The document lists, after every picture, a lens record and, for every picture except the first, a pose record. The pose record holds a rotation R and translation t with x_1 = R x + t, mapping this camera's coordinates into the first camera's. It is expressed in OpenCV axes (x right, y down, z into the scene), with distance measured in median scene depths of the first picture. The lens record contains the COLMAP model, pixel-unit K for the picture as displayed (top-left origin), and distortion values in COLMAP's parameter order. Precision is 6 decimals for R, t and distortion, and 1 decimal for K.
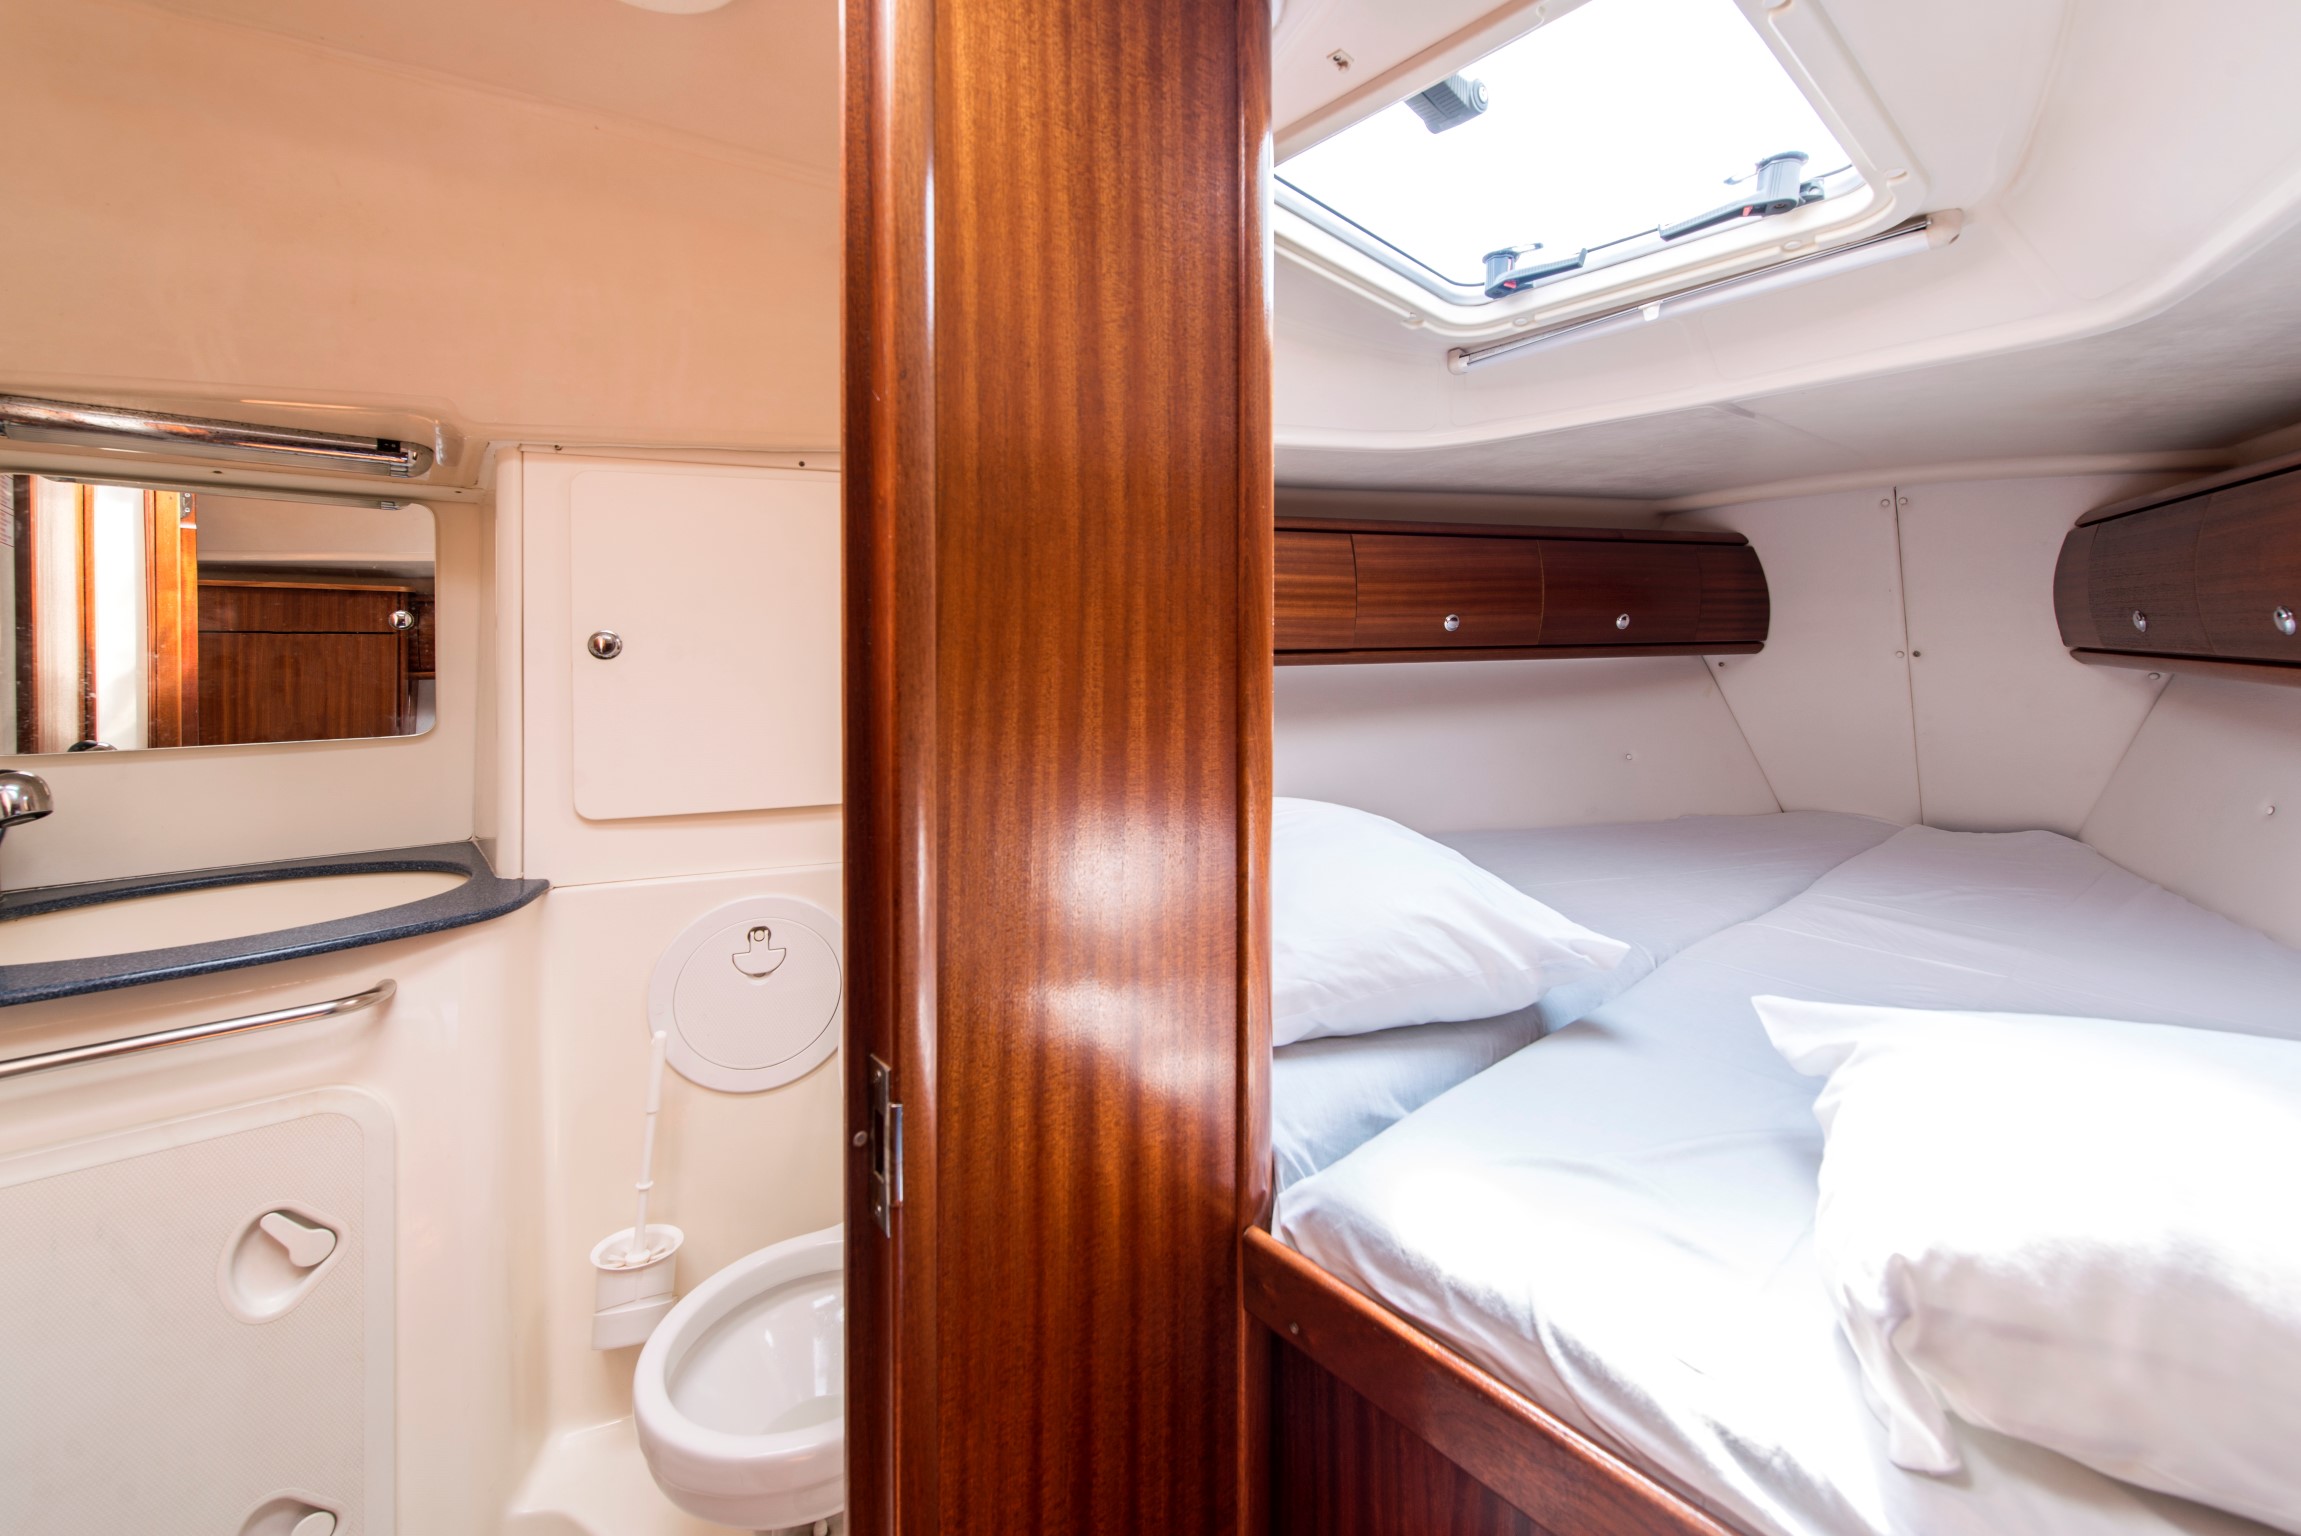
lens RADIAL K [[938.7, 0, 1151.3], [0, 938.7, 652.7], [0, 0, 1]] dist [0.000175, -0.000060]
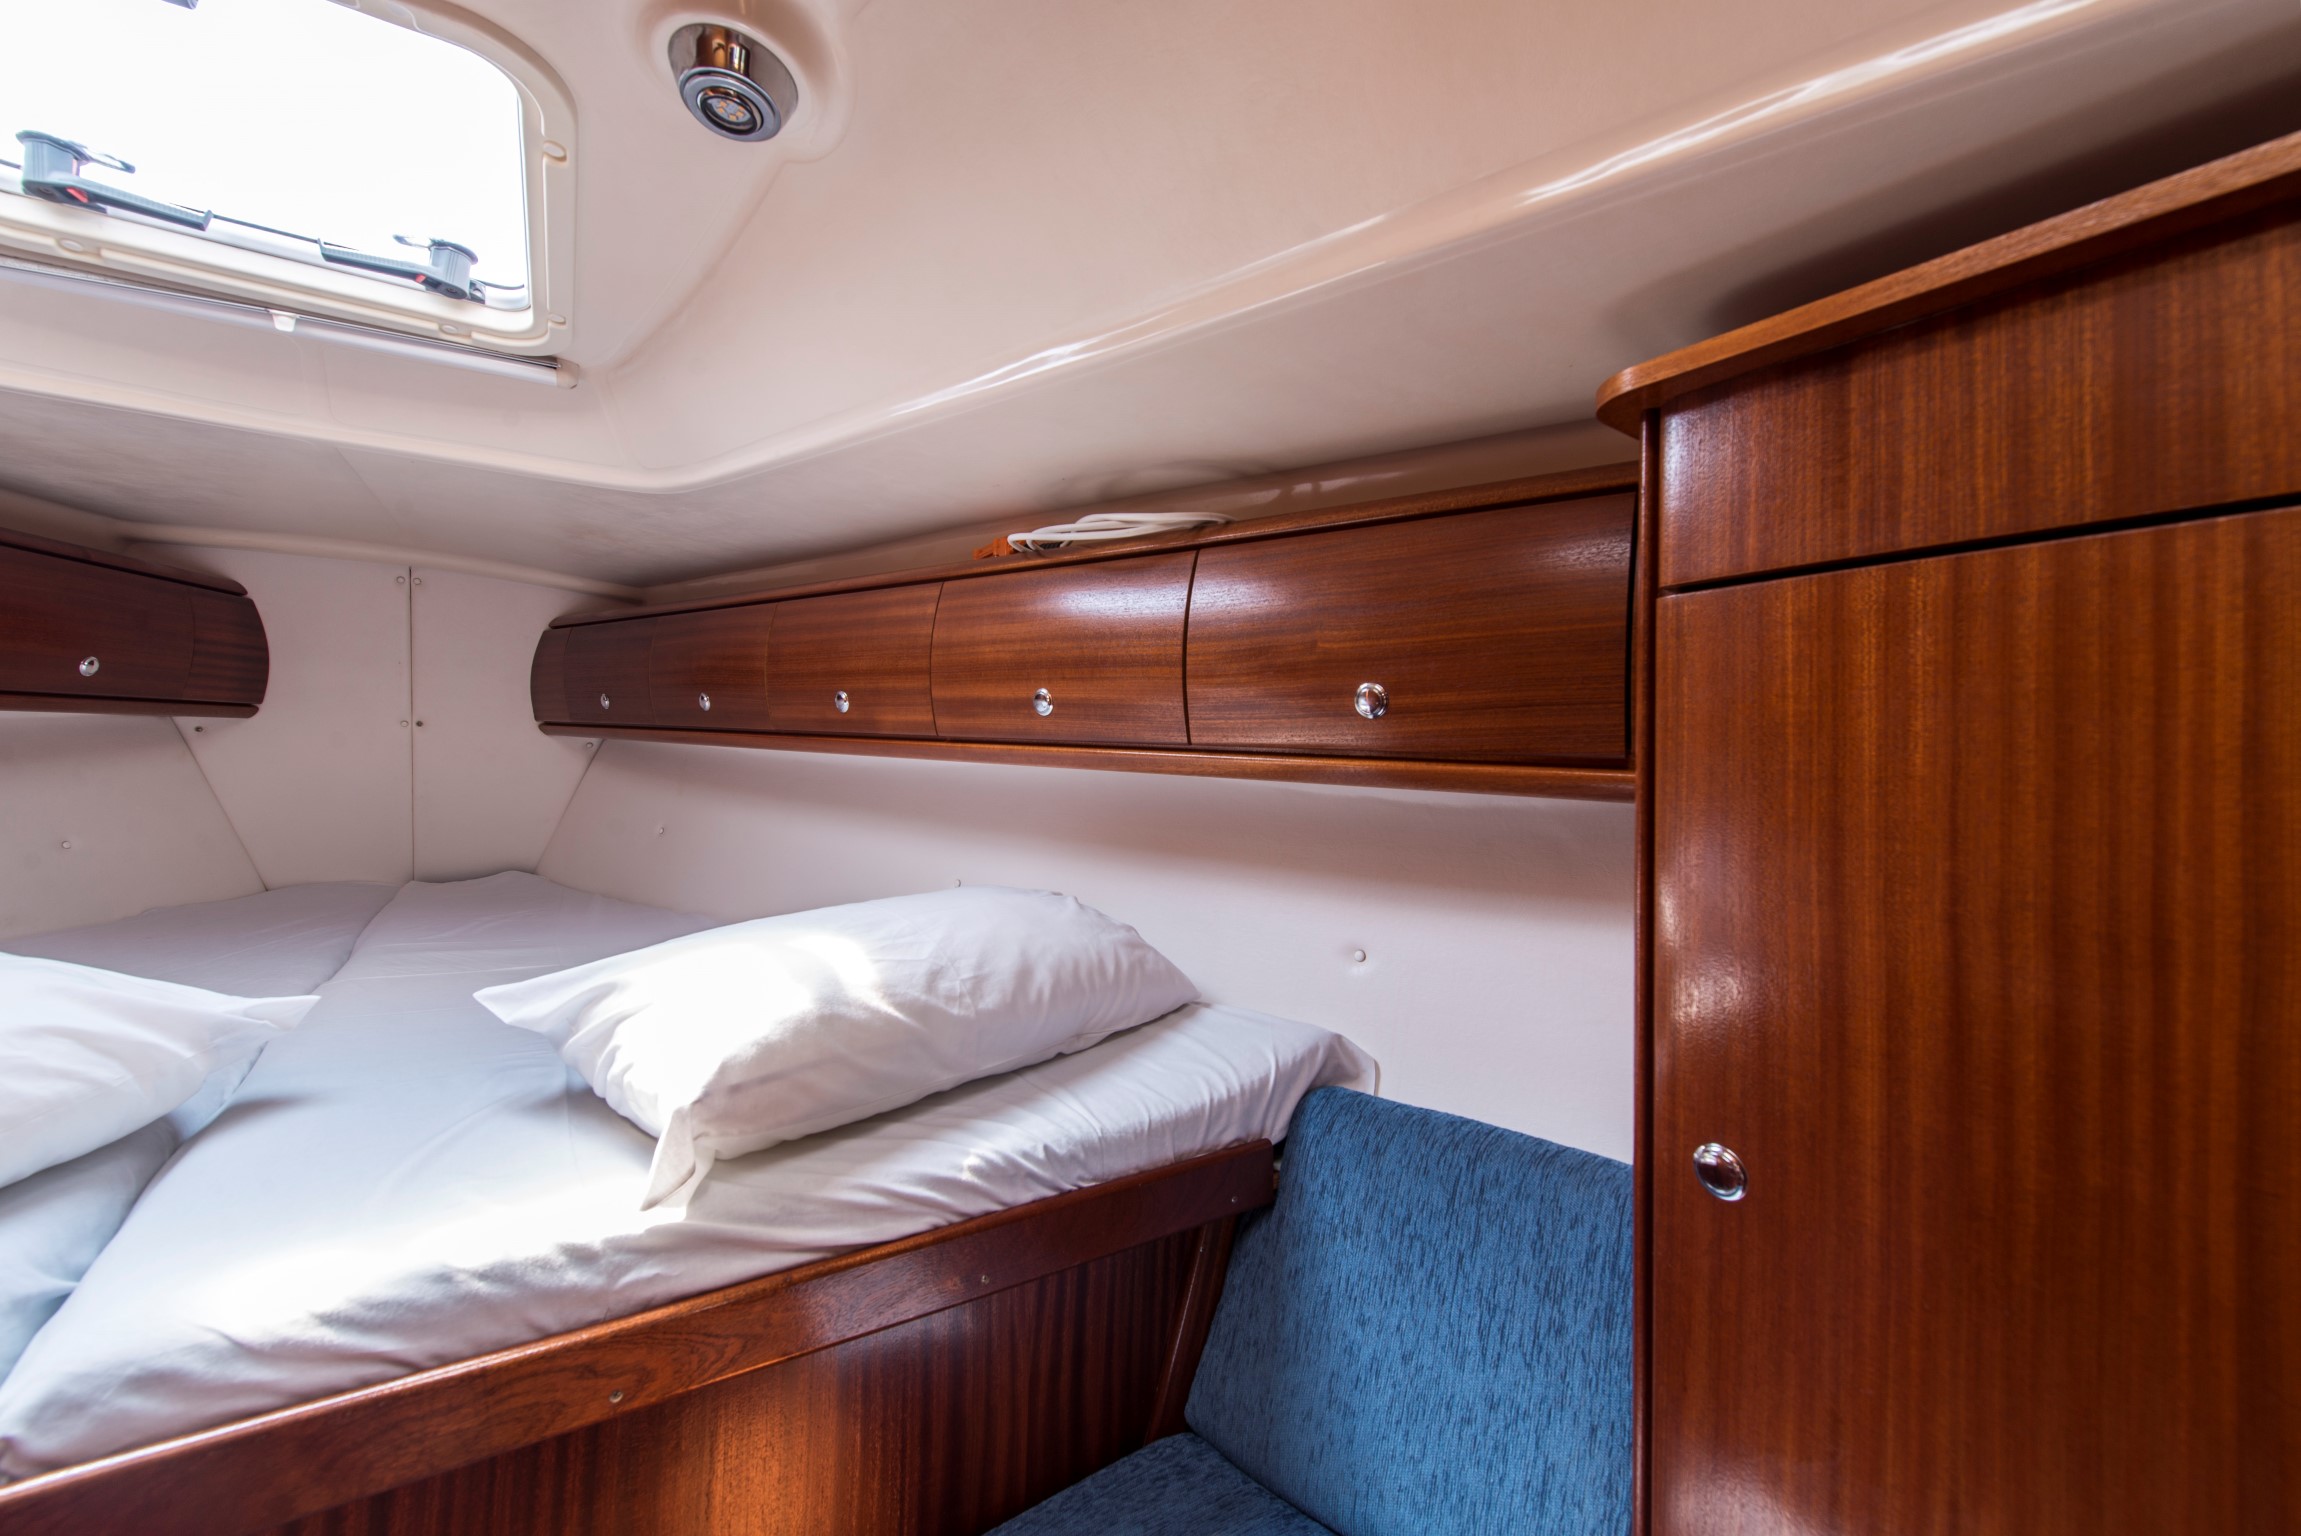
lens RADIAL K [[1084.2, 0, 1116.6], [0, 1084.2, 819.0], [0, 0, 1]] dist [0.011141, -0.005665]
pose [[0.089127, -0.026483, 0.995668, -0.441532], [-0.011803, 0.999548, 0.027643, 0.078562], [-0.995950, -0.014216, 0.088774, 0.084456]]
